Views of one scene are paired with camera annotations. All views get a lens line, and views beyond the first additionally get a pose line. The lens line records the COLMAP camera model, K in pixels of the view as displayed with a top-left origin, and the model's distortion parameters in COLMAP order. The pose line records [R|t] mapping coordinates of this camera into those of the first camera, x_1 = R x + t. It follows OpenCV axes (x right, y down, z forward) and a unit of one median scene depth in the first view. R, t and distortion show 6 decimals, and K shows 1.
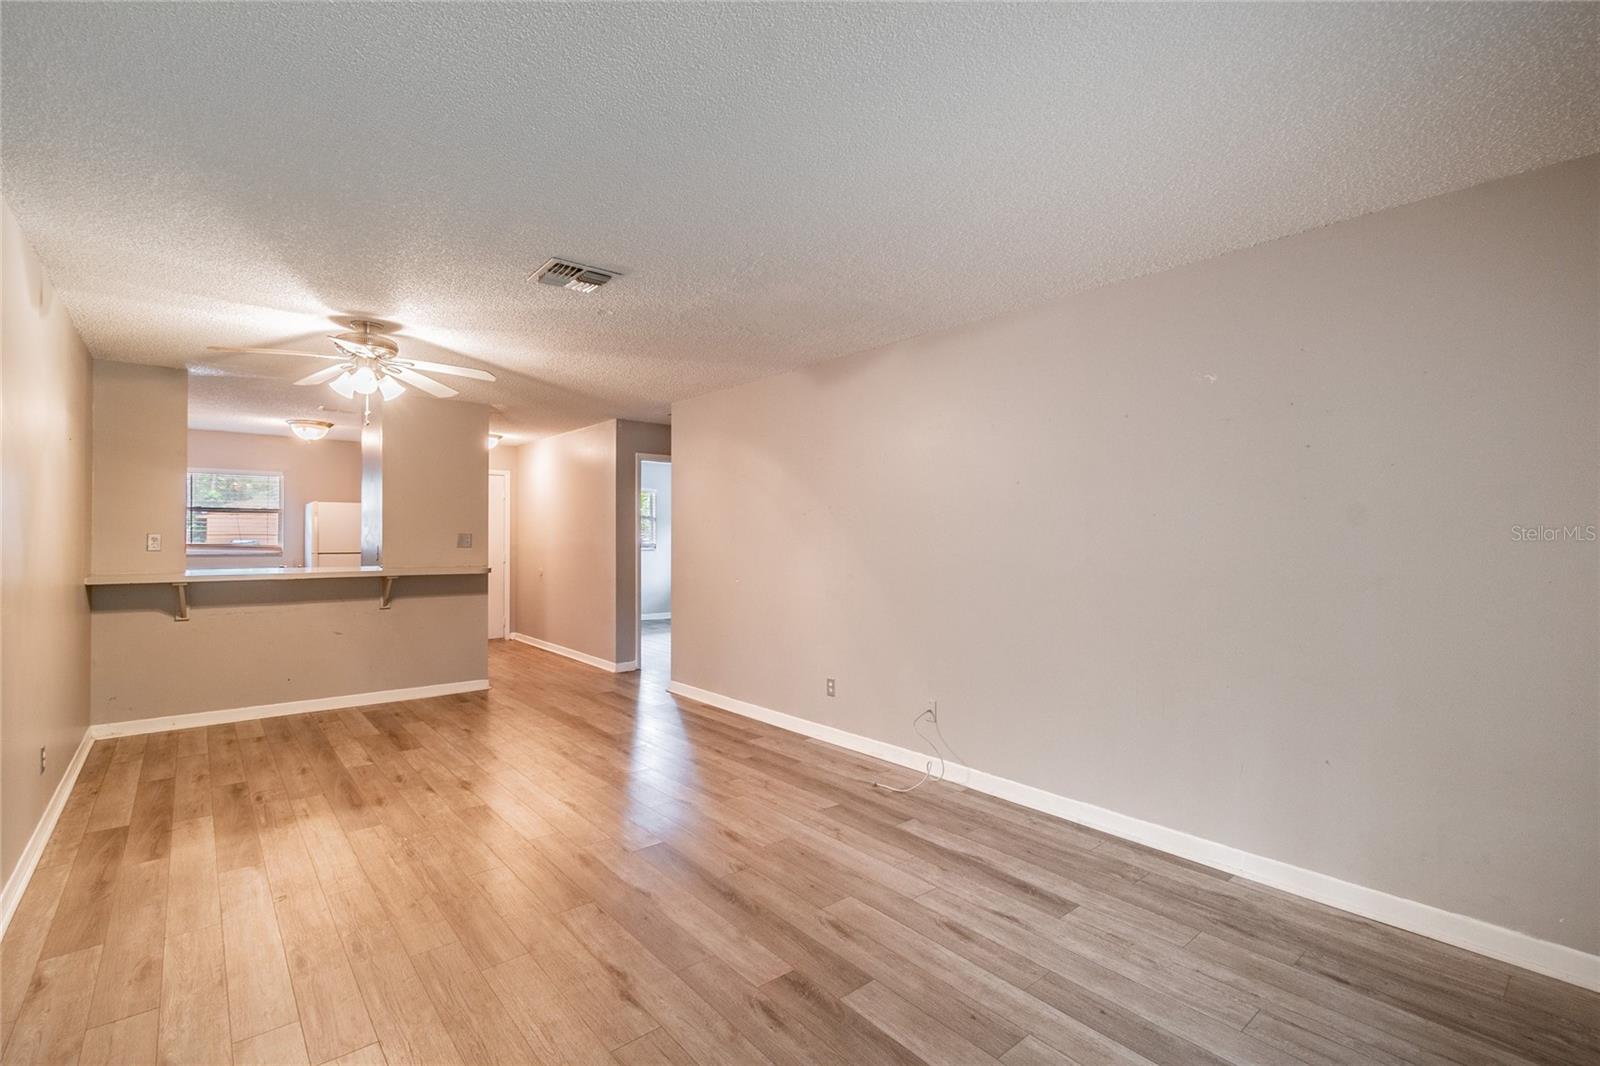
lens RADIAL K [[730.5, 0, 818.6], [0, 730.5, 526.3], [0, 0, 1]] dist [0.005651, -0.001471]
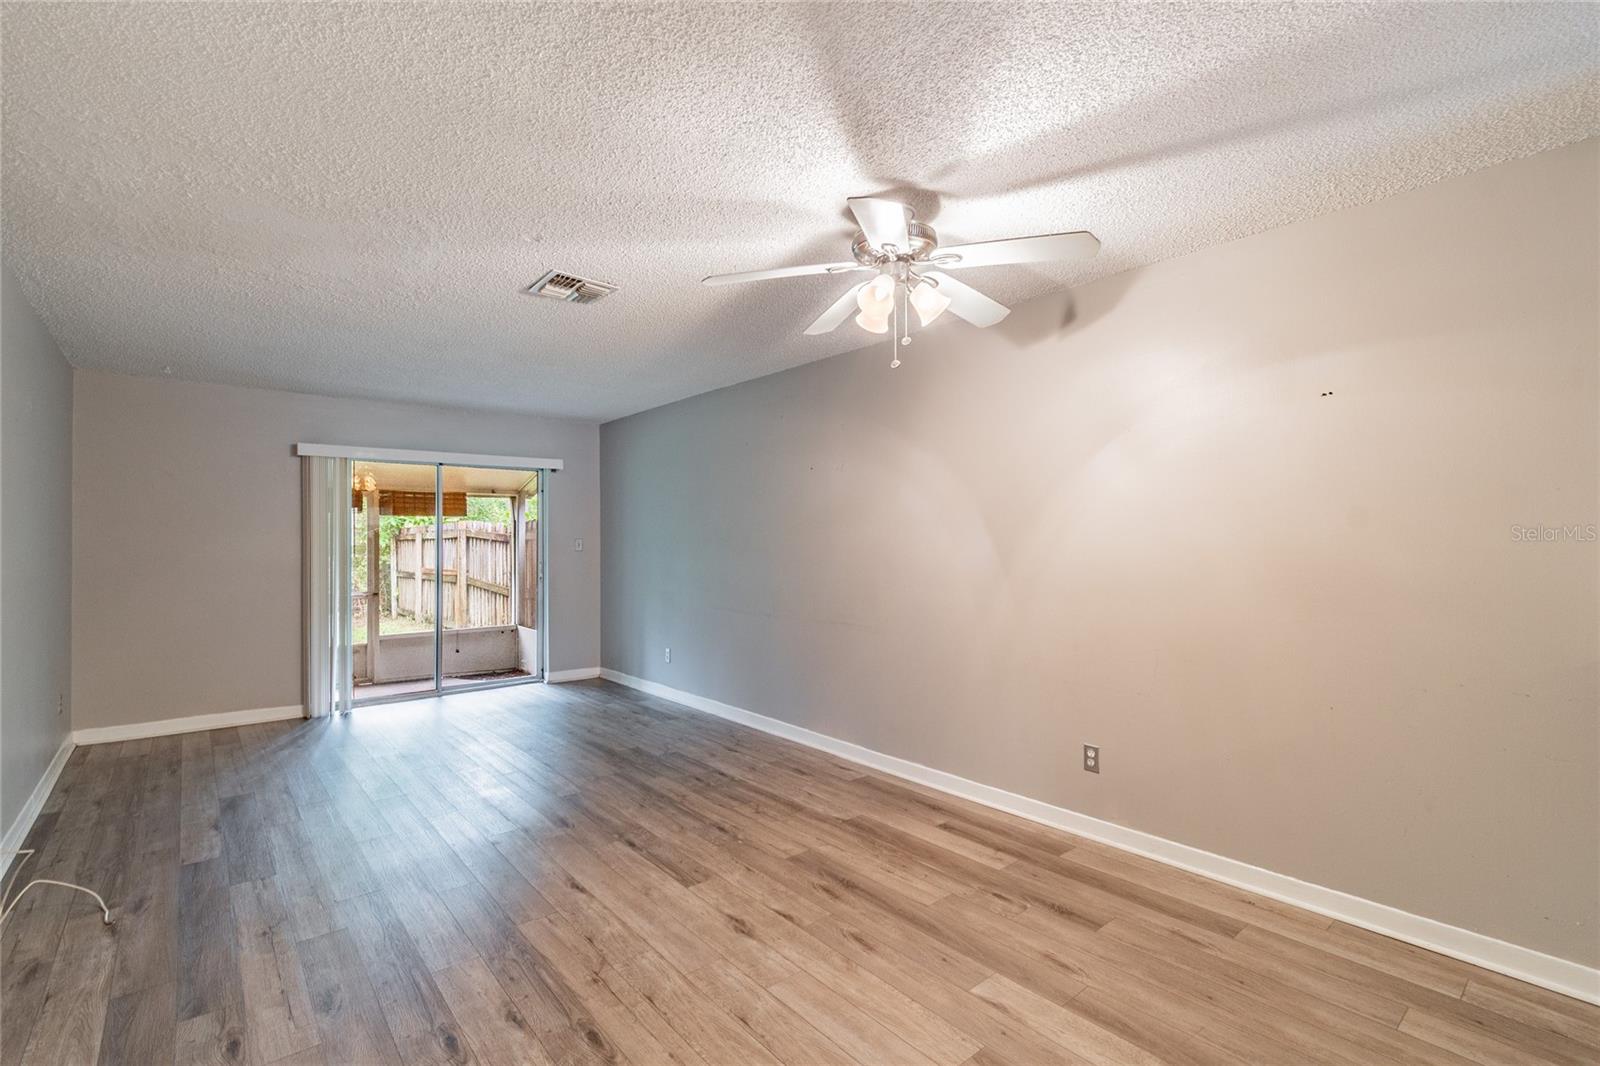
lens RADIAL K [[730.5, 0, 820.6], [0, 730.5, 544.3], [0, 0, 1]] dist [0.005651, -0.001471]
pose [[-0.999993, 0.000894, -0.003541, -0.560078], [0.000930, 0.999949, -0.010076, 0.023329], [0.003532, -0.010079, -0.999943, 1.678757]]
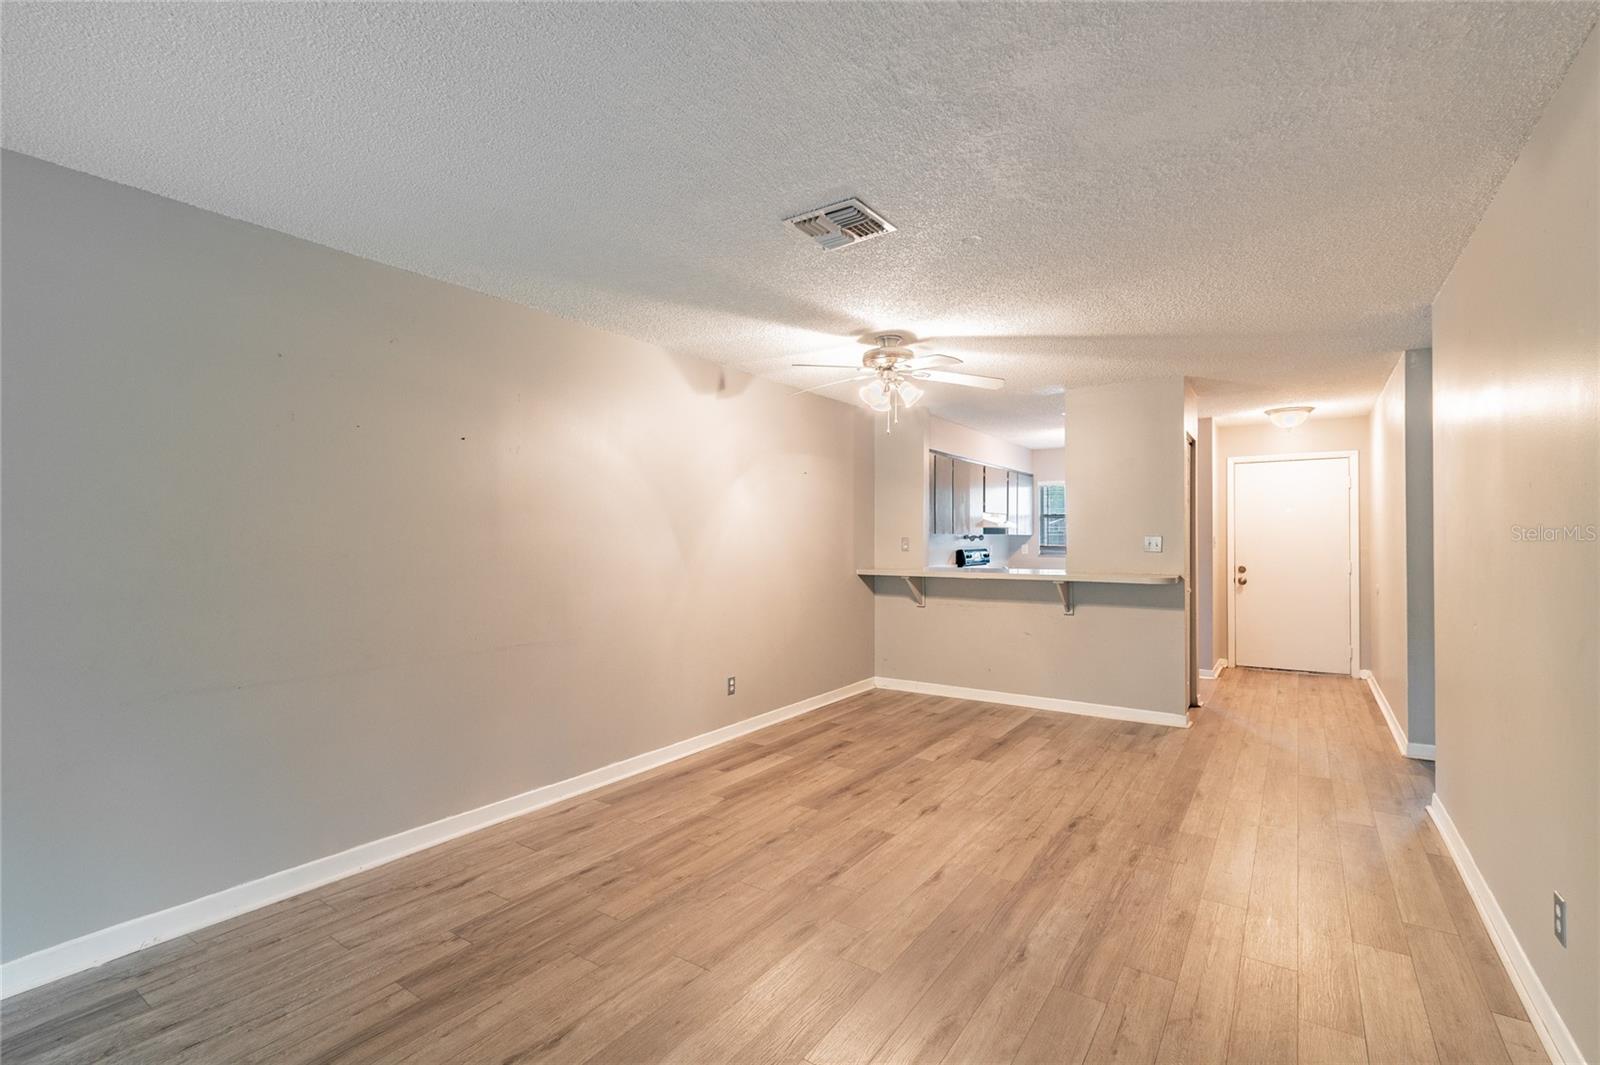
lens RADIAL K [[730.5, 0, 773.8], [0, 730.5, 540.9], [0, 0, 1]] dist [0.005651, -0.001471]
pose [[0.237048, 0.002085, -0.971496, 0.373650], [0.016396, 0.999847, 0.006147, 0.005287], [0.971360, -0.017386, 0.236977, 0.605925]]
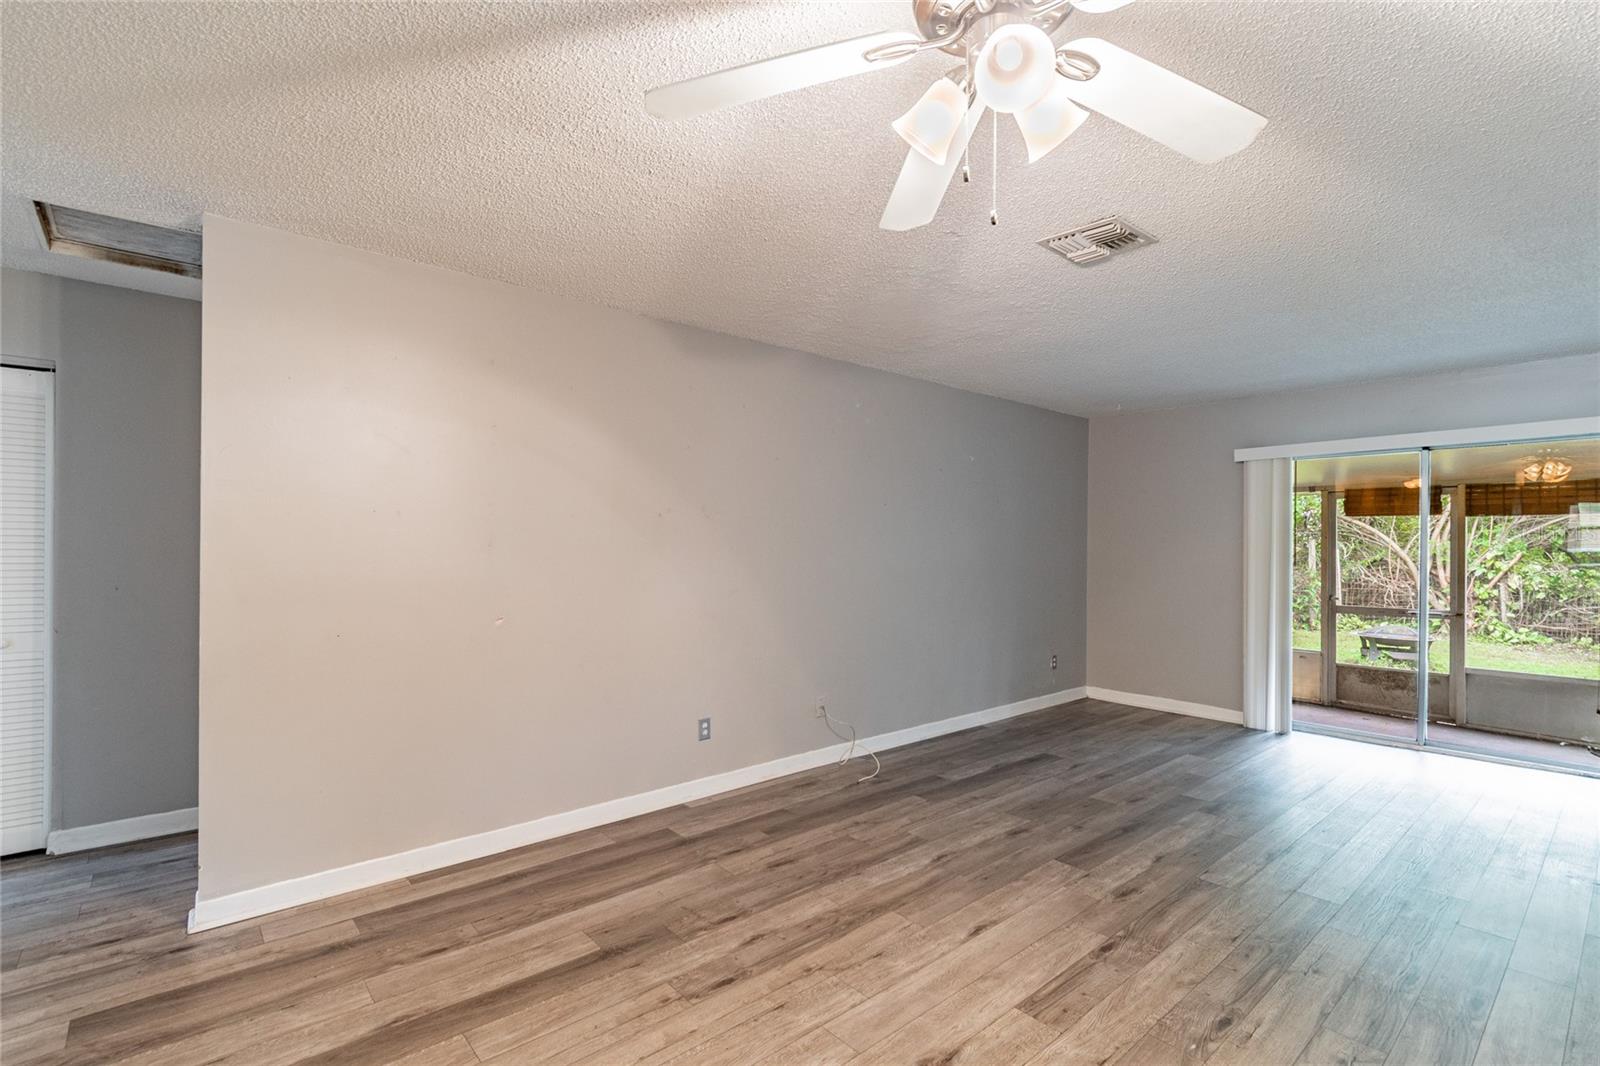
lens RADIAL K [[730.5, 0, 777.2], [0, 730.5, 545.4], [0, 0, 1]] dist [0.005651, -0.001471]
pose [[0.012312, -0.001425, 0.999923, -0.980052], [-0.020508, 0.999788, 0.001677, 0.015347], [-0.999714, -0.020527, 0.012280, 1.122513]]
